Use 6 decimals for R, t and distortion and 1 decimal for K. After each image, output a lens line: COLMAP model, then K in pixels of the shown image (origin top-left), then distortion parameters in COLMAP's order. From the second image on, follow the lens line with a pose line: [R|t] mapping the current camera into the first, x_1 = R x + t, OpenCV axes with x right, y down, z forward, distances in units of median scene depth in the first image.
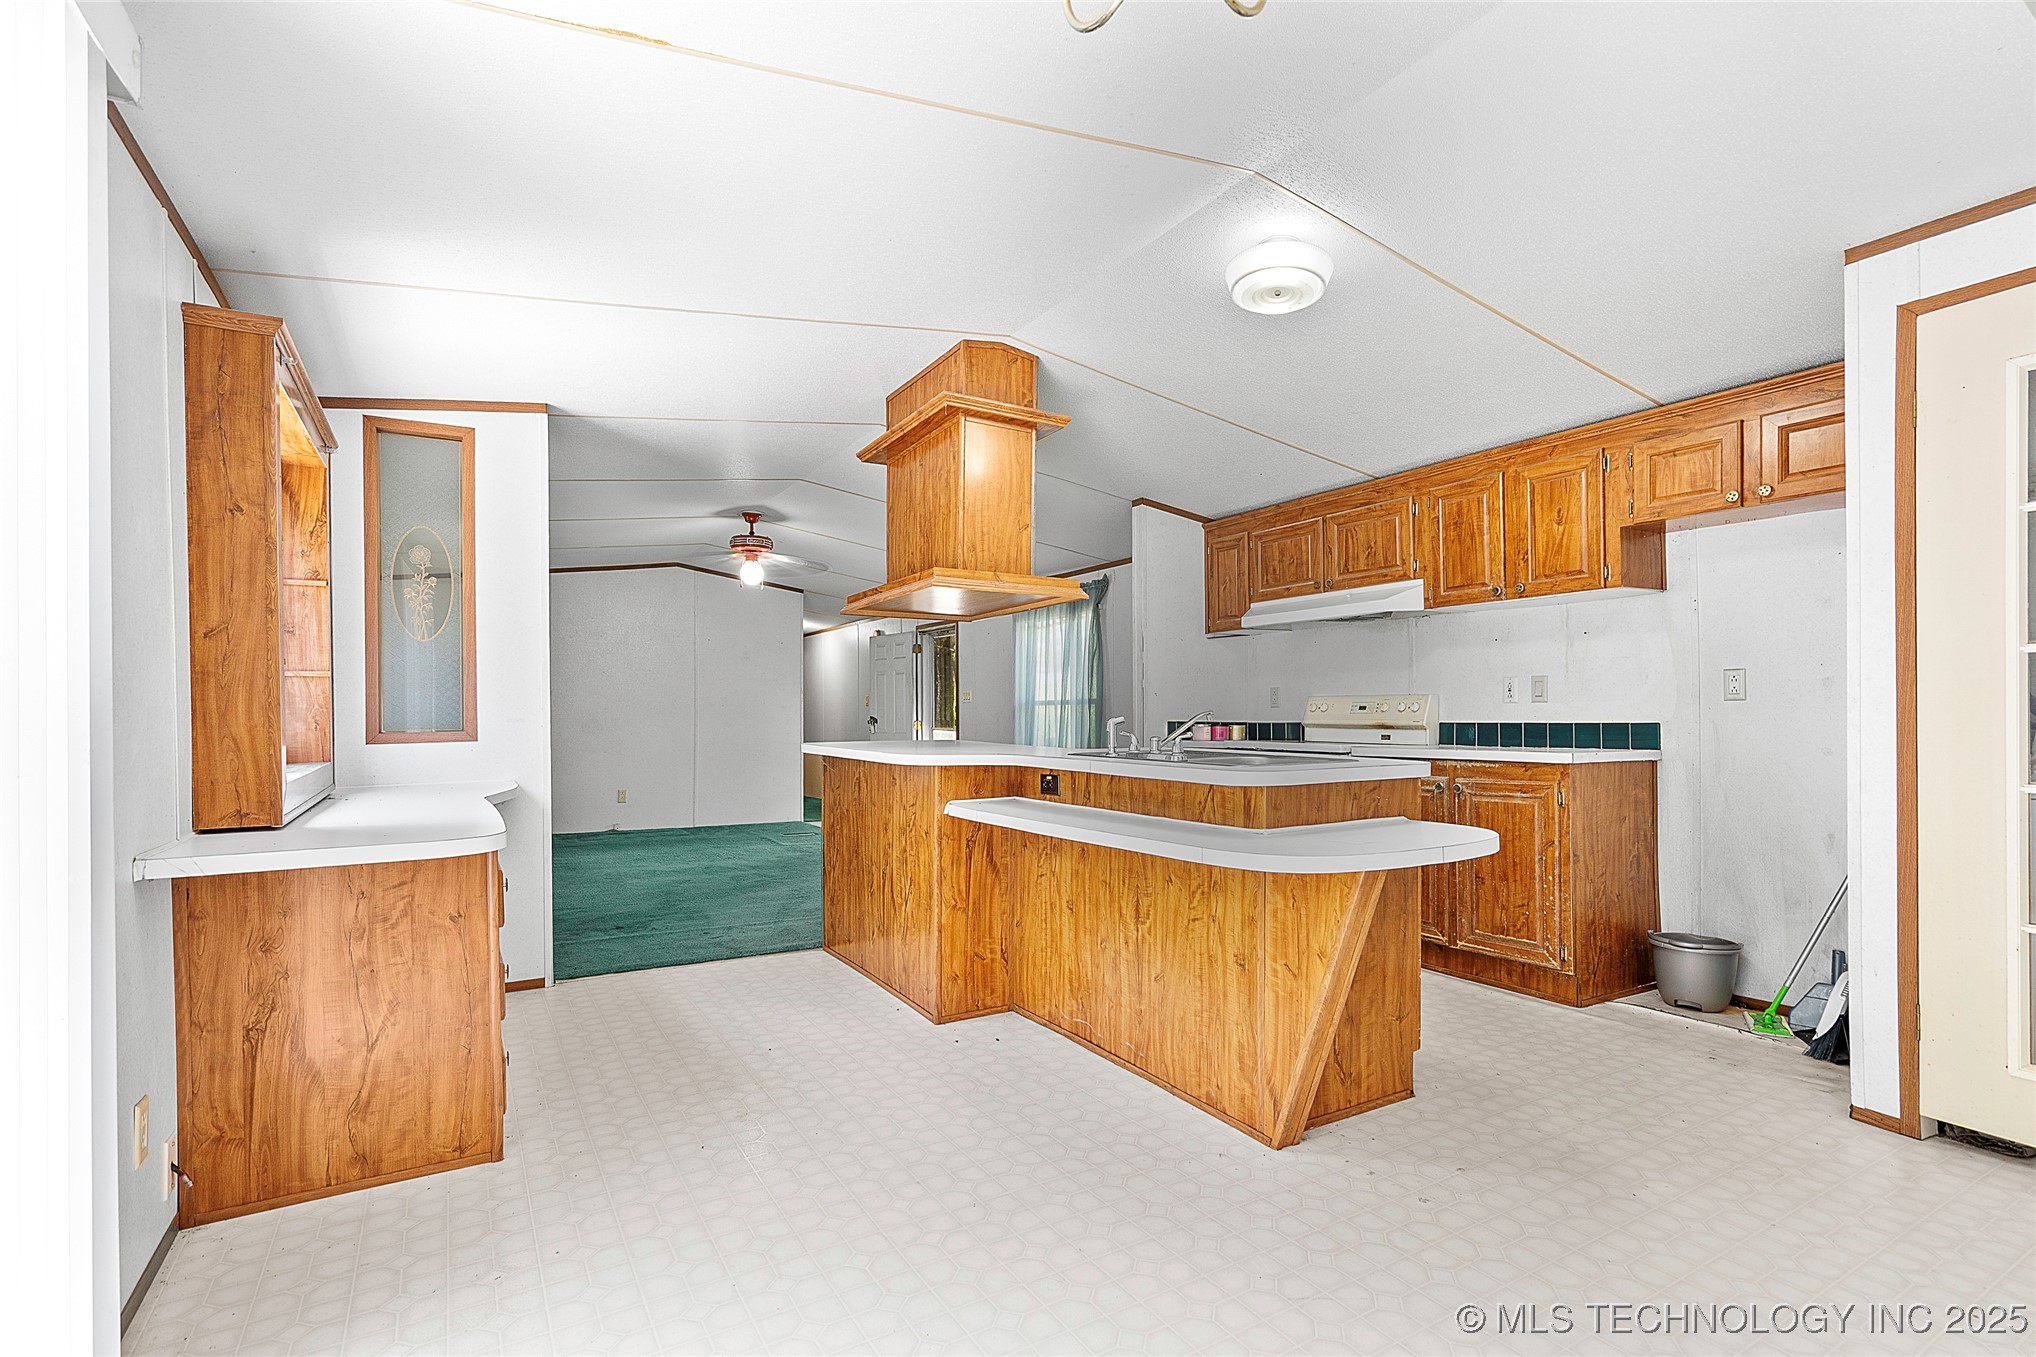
lens RADIAL K [[940.7, 0, 1002.7], [0, 940.7, 719.9], [0, 0, 1]] dist [-0.001038, -0.000078]
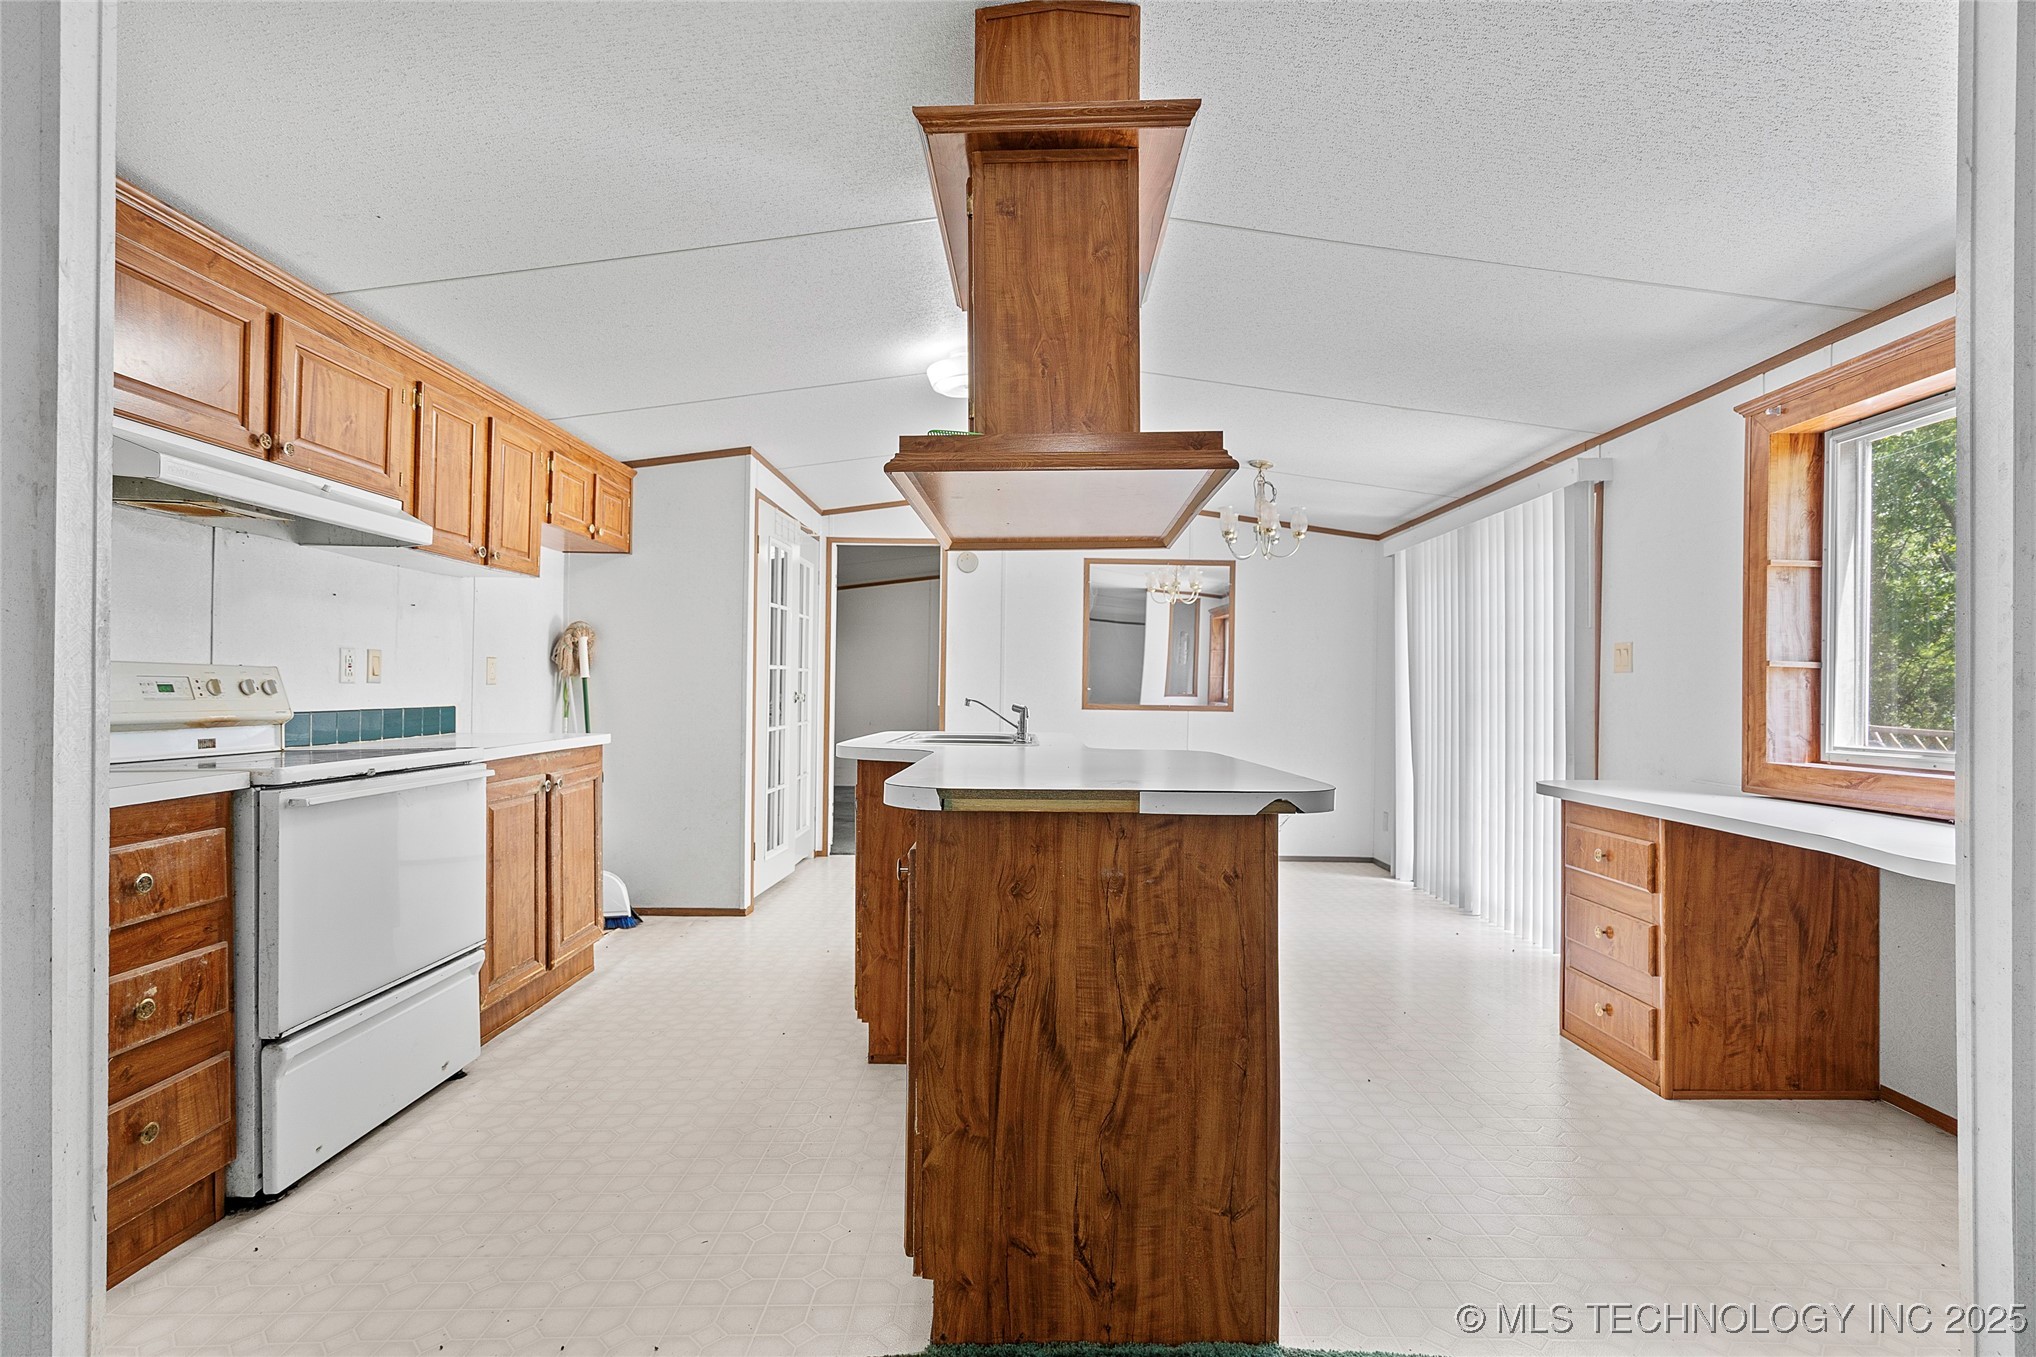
lens RADIAL K [[946.5, 0, 1015.9], [0, 946.5, 681.6], [0, 0, 1]] dist [-0.000998, -0.000030]
pose [[-0.861962, -0.001237, 0.506972, -0.318671], [-0.003781, 0.999985, -0.003988, -0.020080], [-0.506959, -0.005354, -0.861953, 1.509015]]
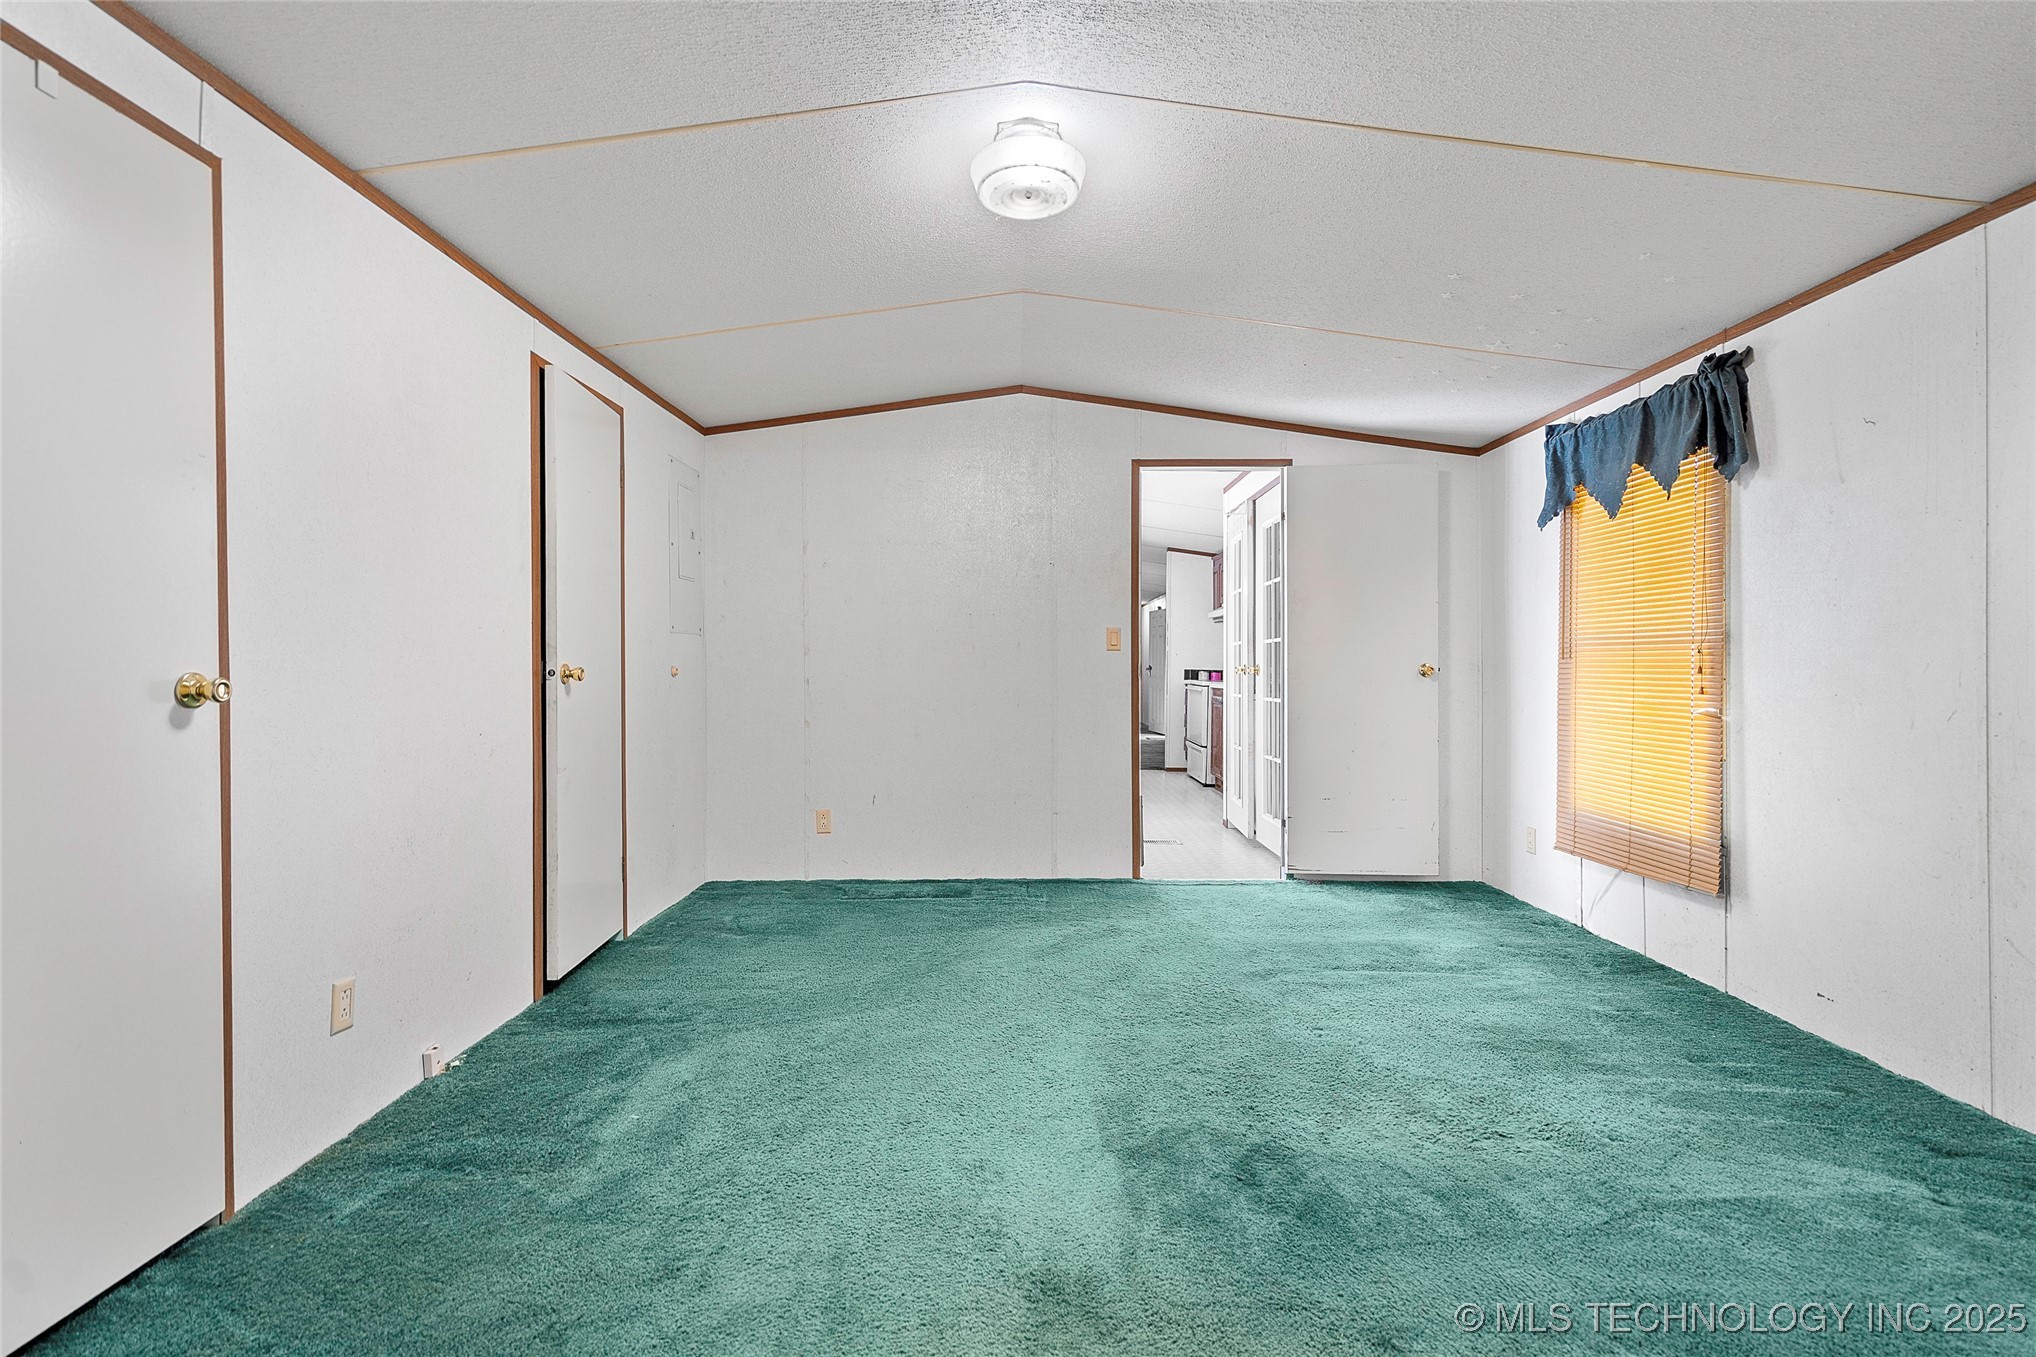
lens RADIAL K [[946.5, 0, 1015.9], [0, 946.5, 681.6], [0, 0, 1]] dist [-0.000998, -0.000030]
pose [[0.864590, 0.009754, -0.502384, 1.113017], [-0.001820, 0.999866, 0.016281, -0.005954], [0.502475, -0.013162, 0.864491, -0.996184]]
